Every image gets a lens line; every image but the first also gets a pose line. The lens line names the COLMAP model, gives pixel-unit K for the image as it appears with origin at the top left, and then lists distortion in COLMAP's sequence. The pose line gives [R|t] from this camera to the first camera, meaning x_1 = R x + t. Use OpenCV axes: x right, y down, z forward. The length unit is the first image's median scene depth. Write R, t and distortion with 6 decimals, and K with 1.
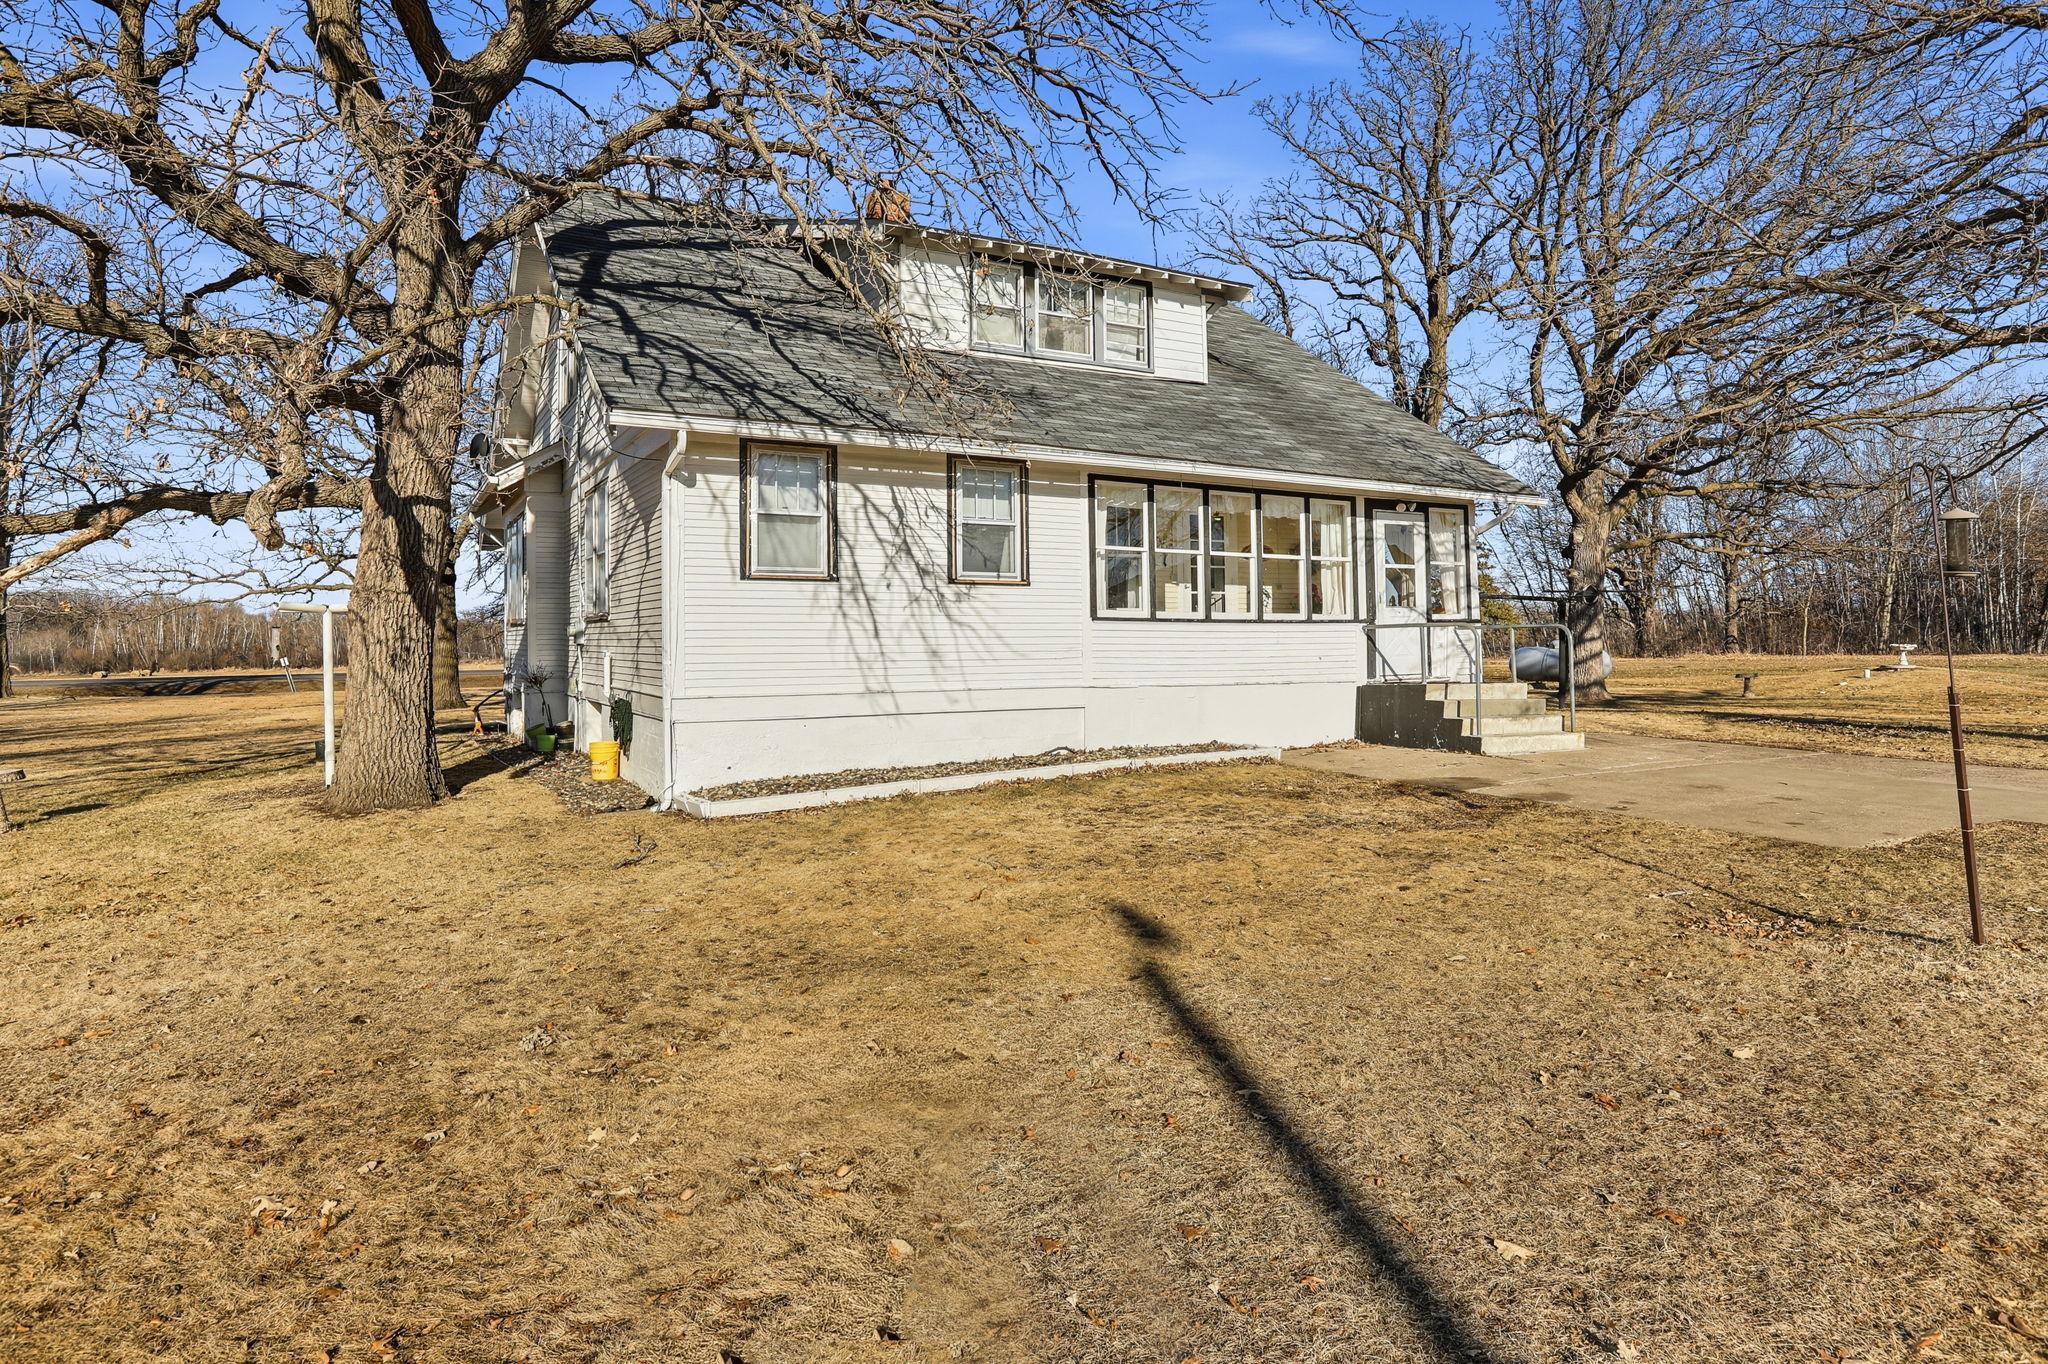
lens RADIAL K [[1186.3, 0, 1073.7], [0, 1186.3, 638.6], [0, 0, 1]] dist [-0.022753, 0.000329]
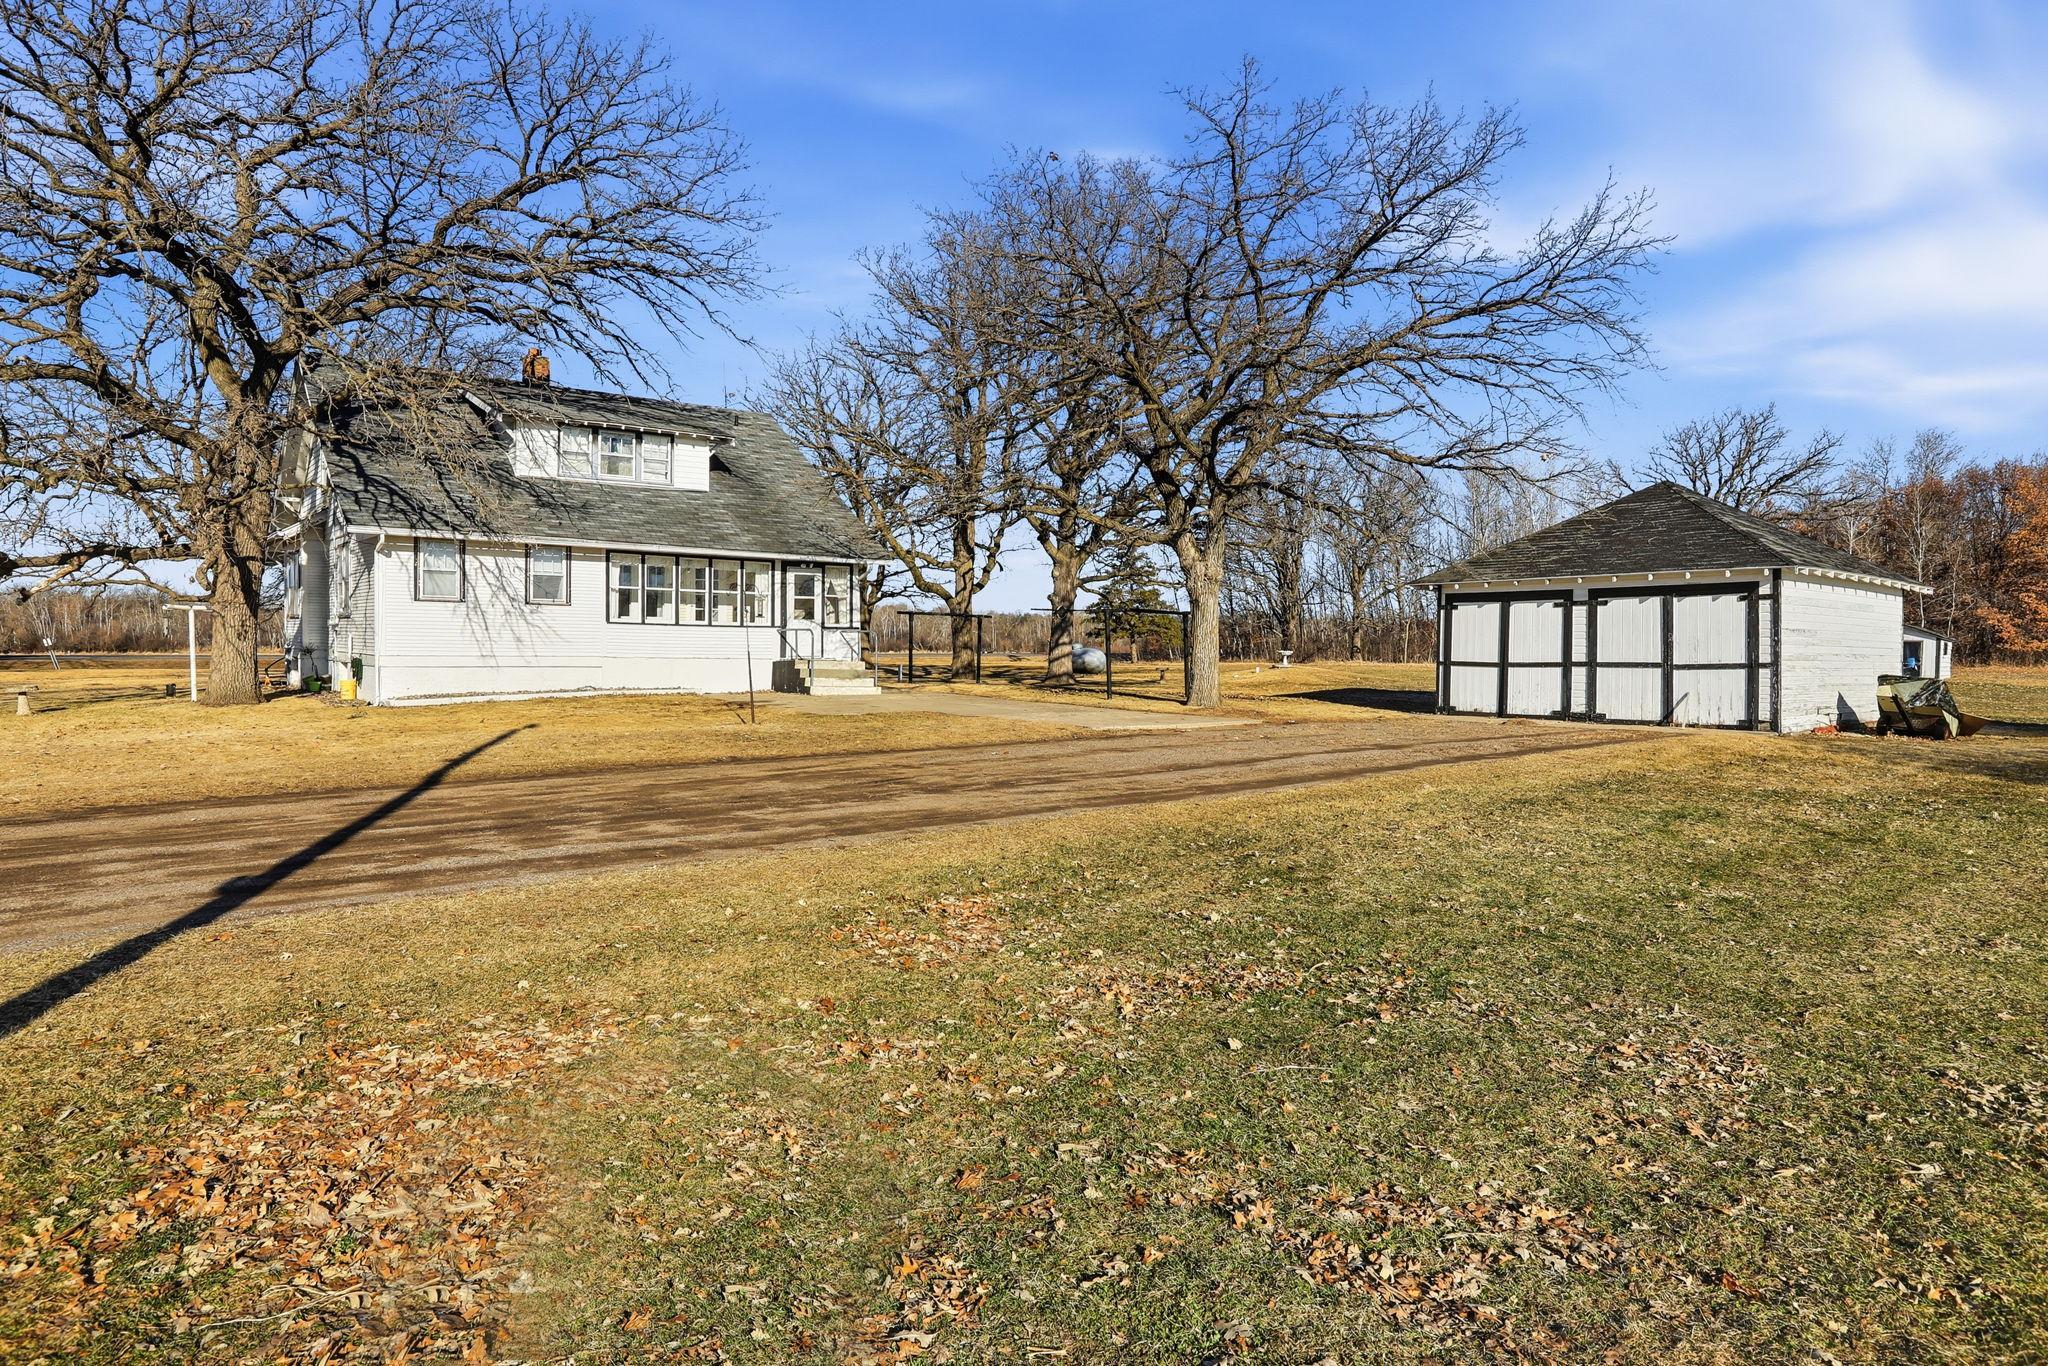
lens RADIAL K [[1195.0, 0, 1024.0], [0, 1195.0, 683.0], [0, 0, 1]] dist [-0.016023, 0.002367]
pose [[0.991918, 0.016274, 0.125831, 0.463443], [-0.020984, 0.999124, 0.036193, -0.003191], [-0.125132, -0.038541, 0.991391, -1.086143]]
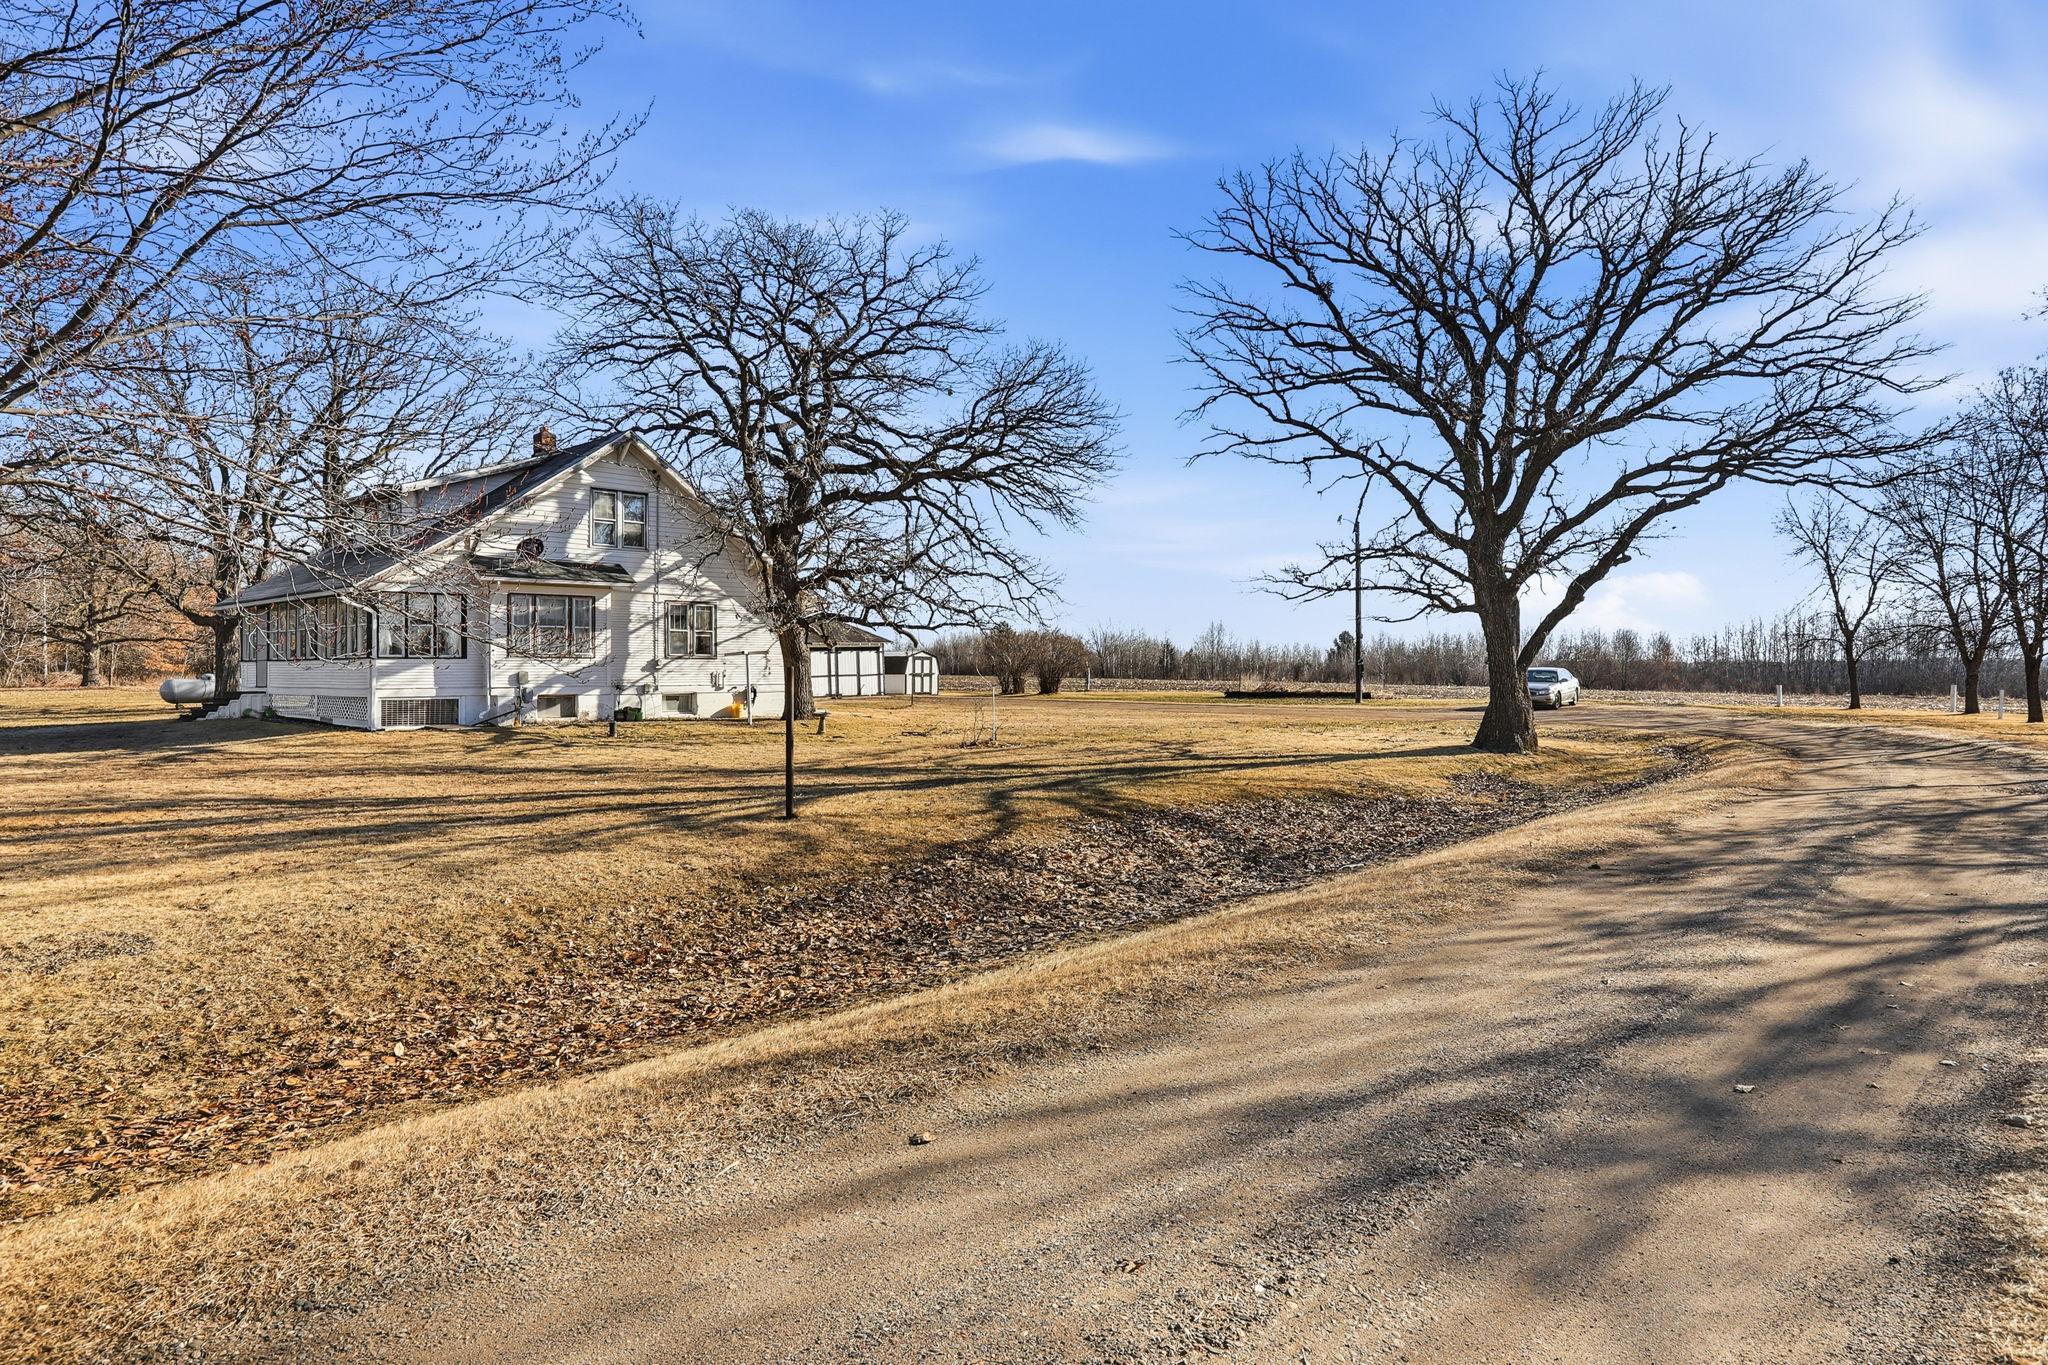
lens RADIAL K [[1195.0, 0, 1024.0], [0, 1195.0, 682.5], [0, 0, 1]] dist [-0.016023, 0.002367]
pose [[-0.259894, -0.002051, 0.965635, -3.145353], [0.001038, 0.999997, 0.002403, 0.031345], [-0.965636, 0.001627, -0.259891, 1.028229]]
